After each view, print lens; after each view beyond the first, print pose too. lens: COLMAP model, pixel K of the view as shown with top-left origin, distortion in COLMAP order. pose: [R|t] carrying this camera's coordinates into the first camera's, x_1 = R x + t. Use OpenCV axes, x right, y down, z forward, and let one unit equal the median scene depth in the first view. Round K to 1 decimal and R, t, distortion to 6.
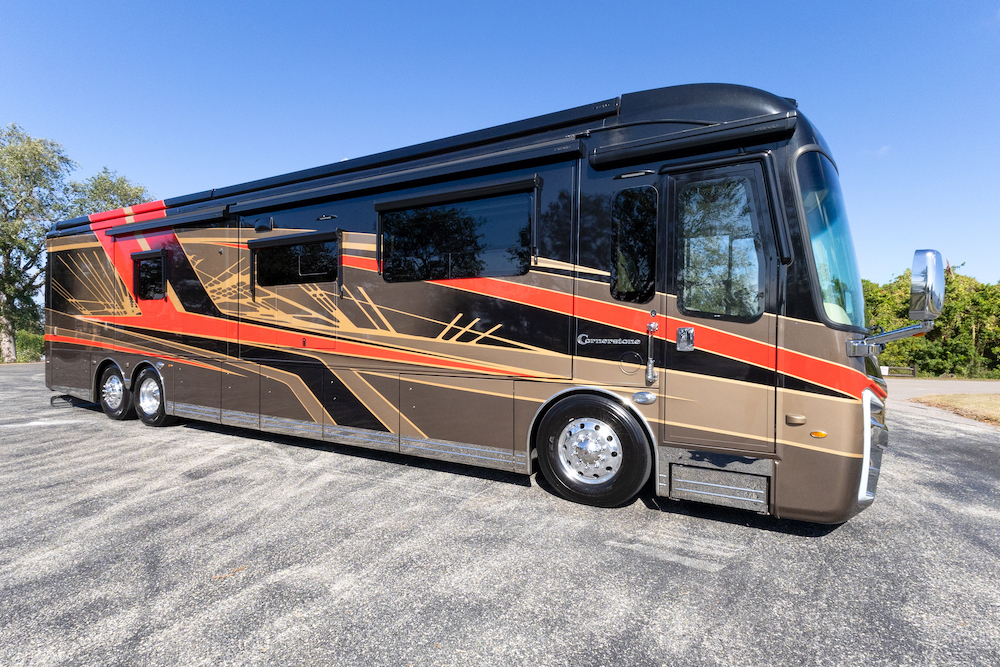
lens RADIAL K [[503.6, 0, 500.4], [0, 503.6, 366.2], [0, 0, 1]] dist [0.020923, -0.000005]
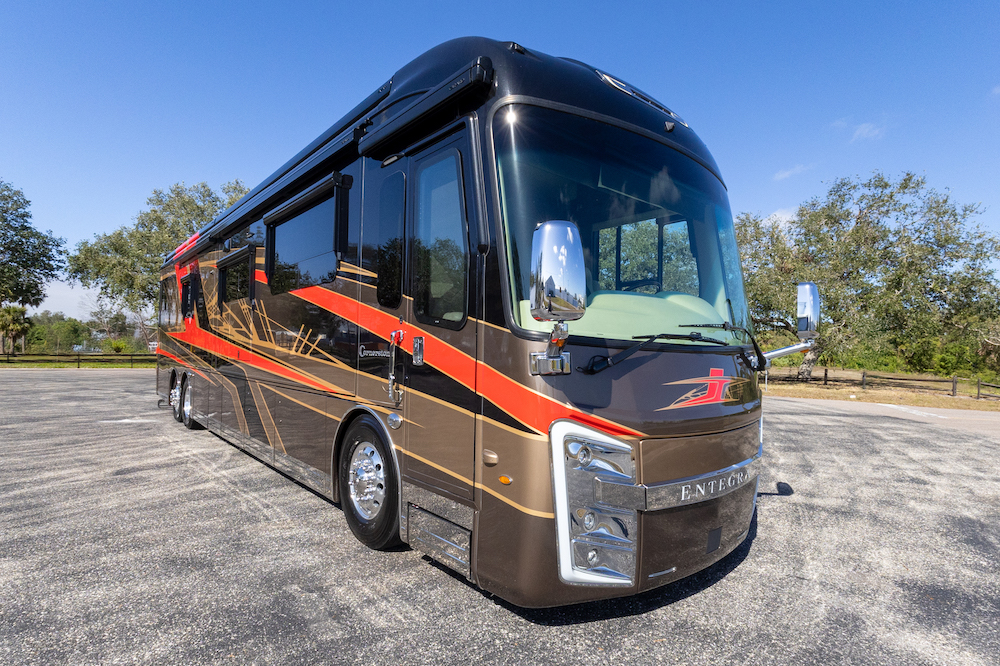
lens RADIAL K [[543.3, 0, 499.4], [0, 543.3, 362.2], [0, 0, 1]] dist [0.021512, -0.001129]
pose [[0.930474, 0.014360, -0.366075, 0.744071], [-0.031255, 0.998700, -0.040267, -0.003224], [0.365021, 0.048909, 0.929714, 0.212020]]
